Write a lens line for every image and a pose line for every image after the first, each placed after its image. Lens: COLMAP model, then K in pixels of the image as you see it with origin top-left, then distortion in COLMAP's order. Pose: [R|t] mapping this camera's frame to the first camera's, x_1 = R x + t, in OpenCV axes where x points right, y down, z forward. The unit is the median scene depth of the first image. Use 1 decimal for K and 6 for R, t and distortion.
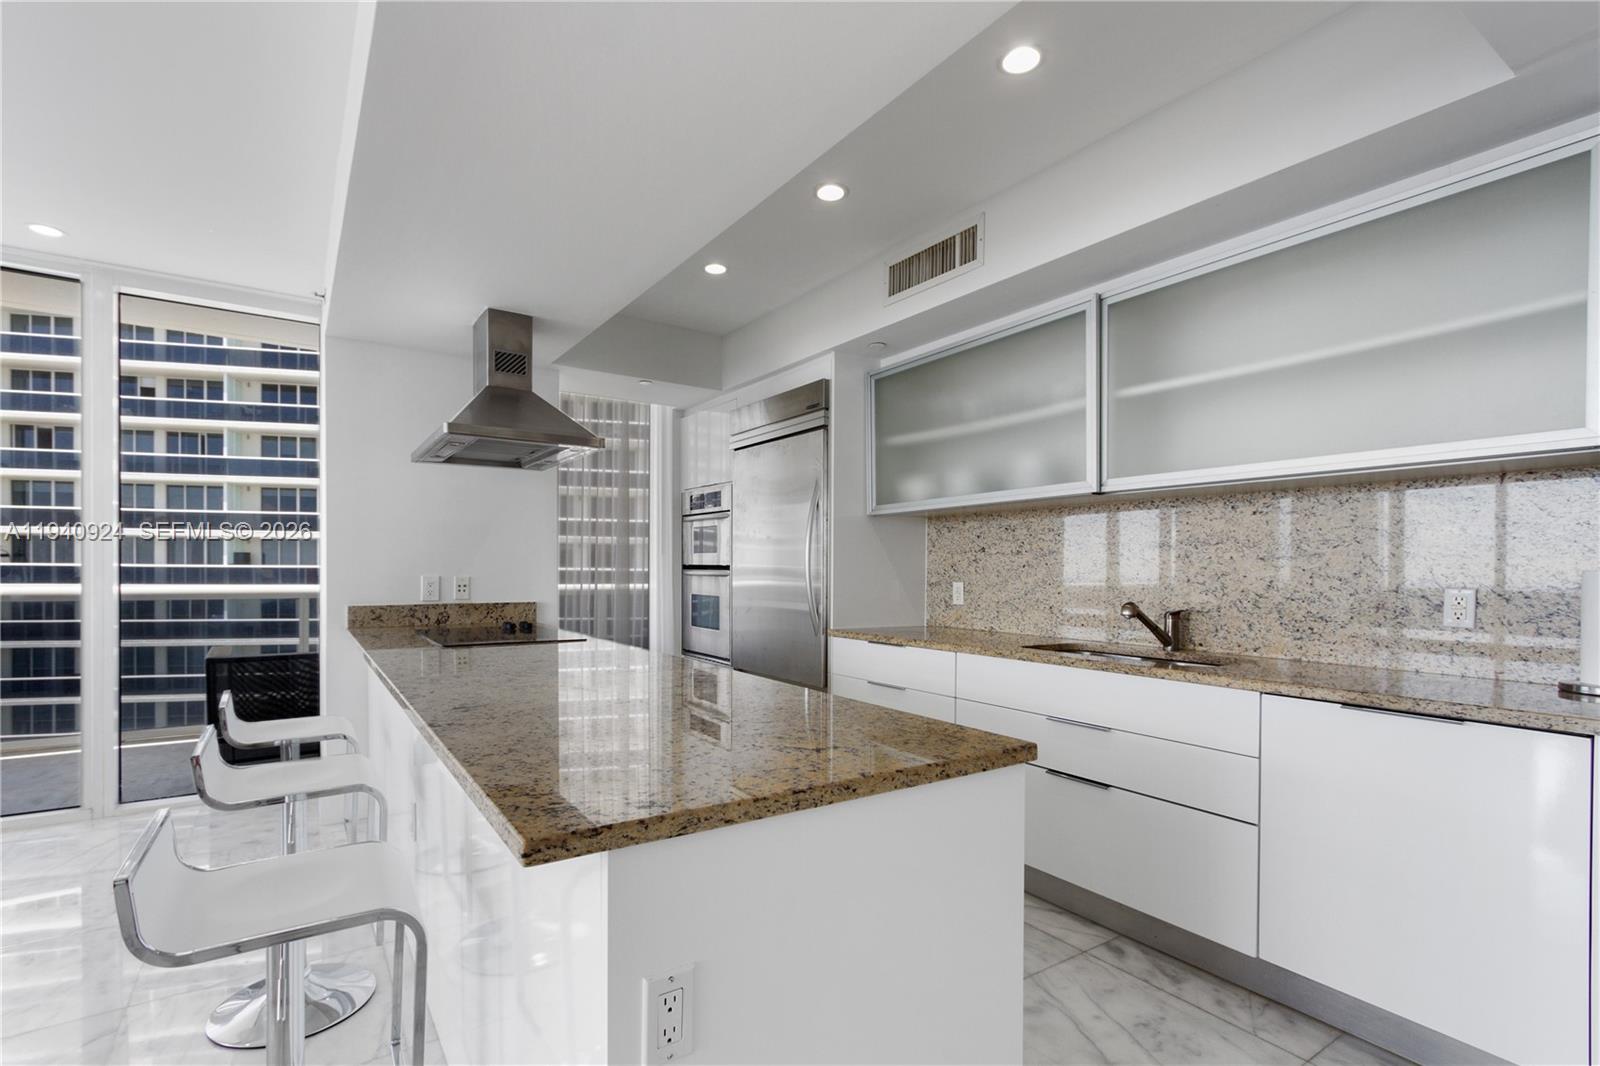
lens RADIAL K [[746.2, 0, 783.7], [0, 746.2, 572.4], [0, 0, 1]] dist [-0.001242, 0.003058]
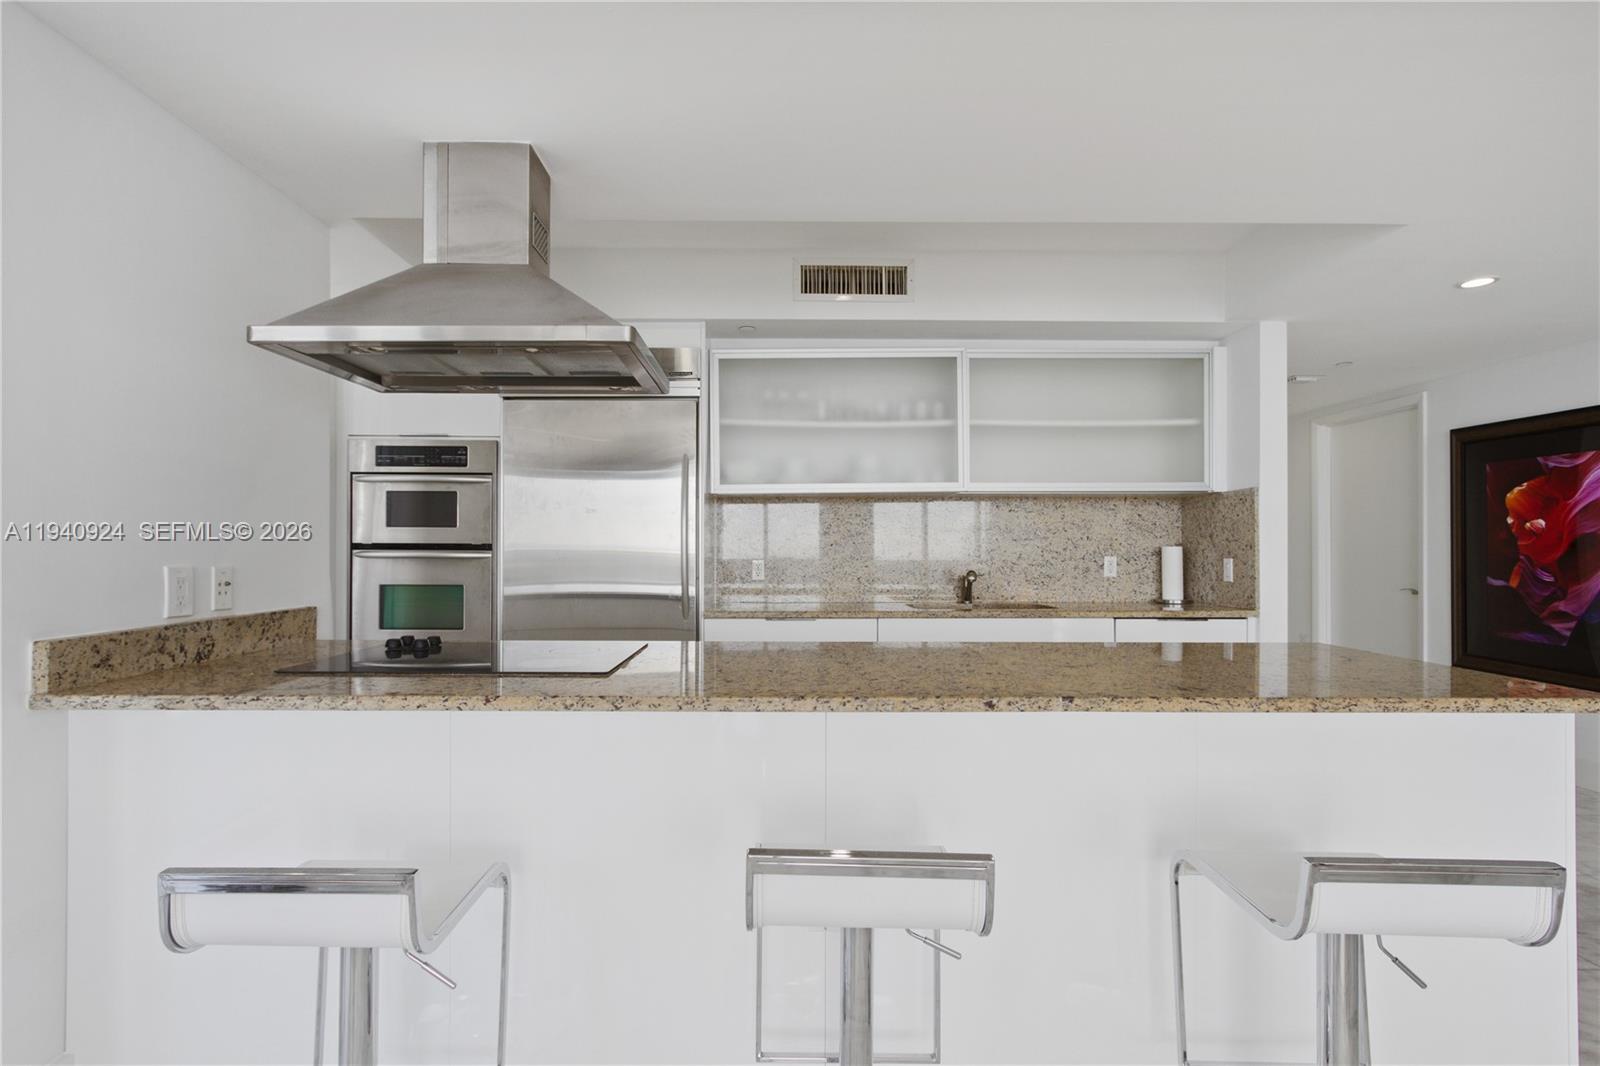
lens RADIAL K [[746.2, 0, 776.8], [0, 746.2, 531.8], [0, 0, 1]] dist [-0.001242, 0.003058]
pose [[0.534075, 0.014976, 0.845305, -0.784513], [0.008122, 0.999706, -0.022843, -0.002885], [-0.845398, 0.019065, 0.533796, 0.470898]]
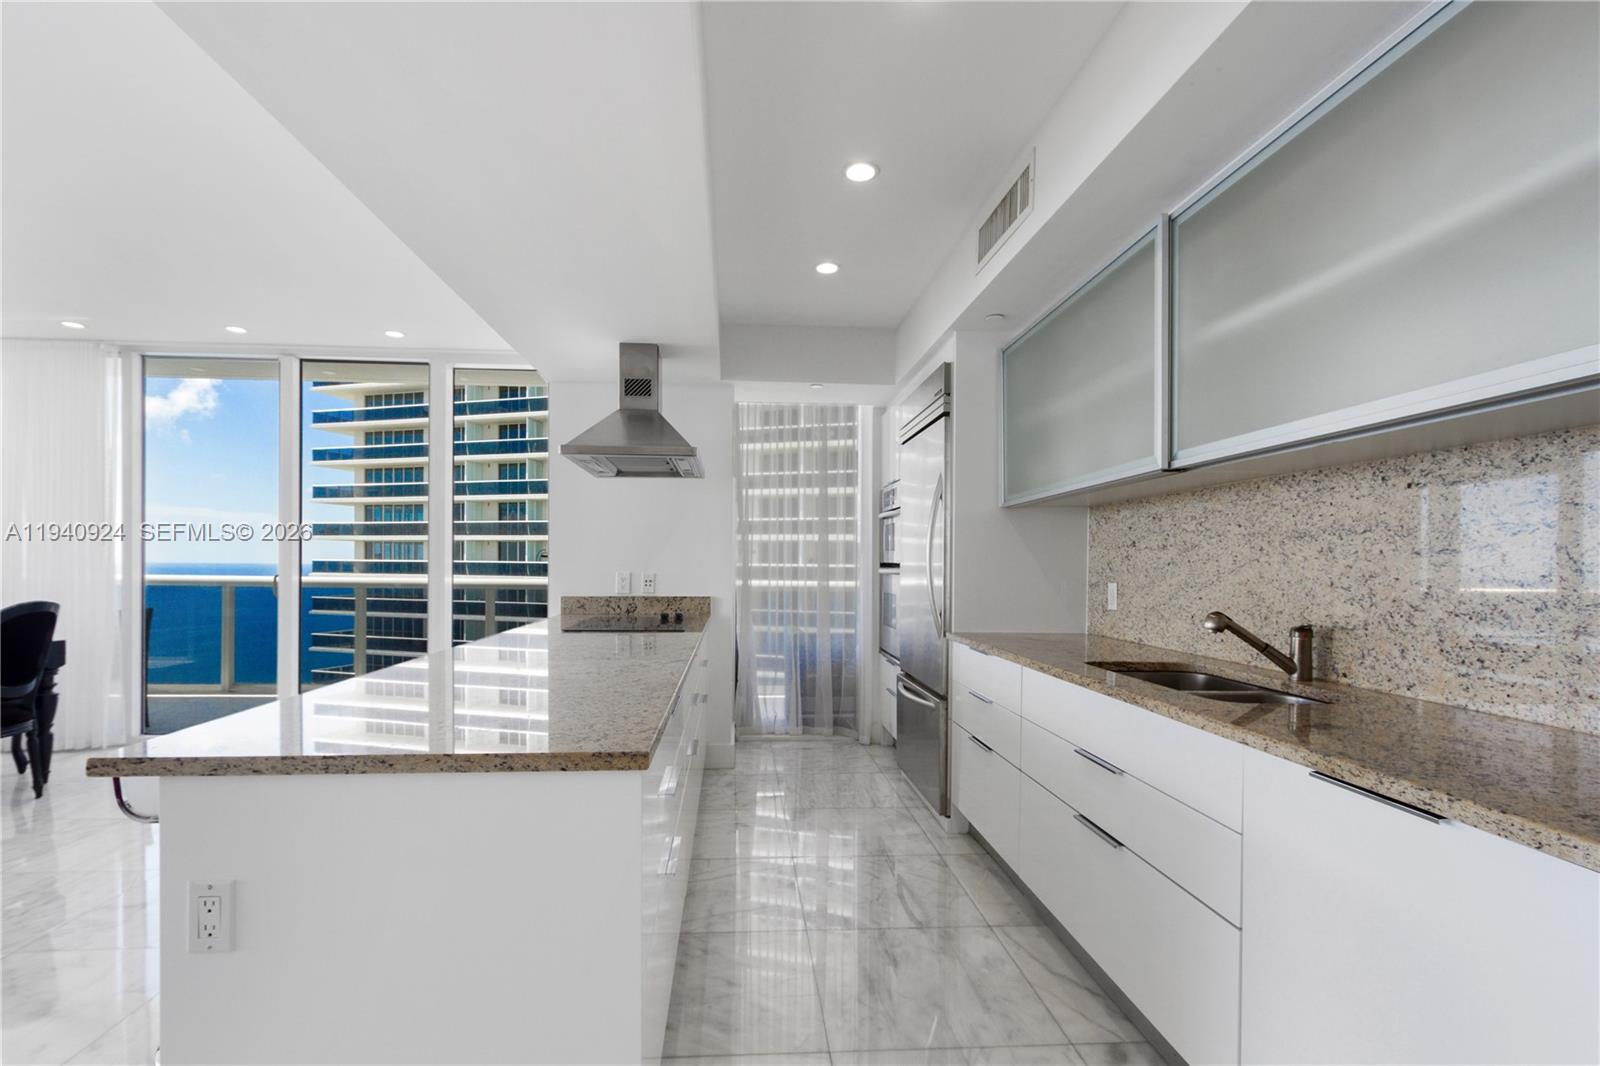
lens RADIAL K [[746.2, 0, 781.9], [0, 746.2, 569.0], [0, 0, 1]] dist [-0.001242, 0.003058]
pose [[0.869642, 0.003171, -0.493672, 0.384136], [-0.003924, 0.999992, -0.000489, -0.000871], [0.493667, 0.002362, 0.869648, 0.106547]]
